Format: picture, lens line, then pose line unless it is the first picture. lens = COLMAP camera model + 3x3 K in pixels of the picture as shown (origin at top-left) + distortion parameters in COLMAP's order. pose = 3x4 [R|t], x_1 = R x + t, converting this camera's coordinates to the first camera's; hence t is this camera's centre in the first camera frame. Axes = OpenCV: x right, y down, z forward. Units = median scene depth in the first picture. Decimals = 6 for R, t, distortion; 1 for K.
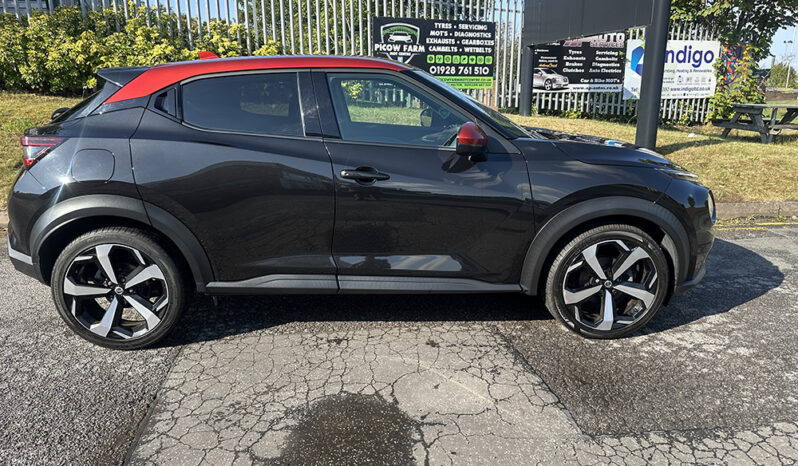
lens RADIAL K [[568.8, 0, 441.5], [0, 568.8, 250.4], [0, 0, 1]] dist [0.138002, -0.223233]
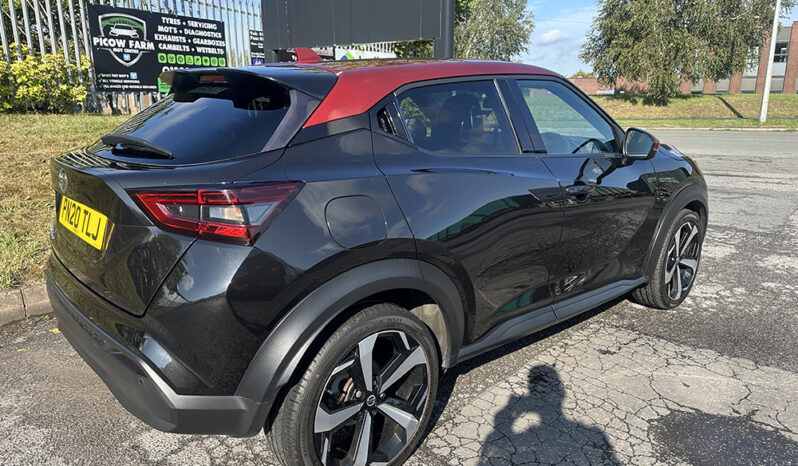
lens RADIAL K [[563.7, 0, 399.0], [0, 563.7, 233.0], [0, 0, 1]] dist [0.035759, -0.045843]
pose [[0.771179, -0.151847, 0.618244, -0.306926], [0.170141, 0.984972, 0.029690, -0.045445], [-0.613461, 0.082292, 0.785425, 0.154371]]
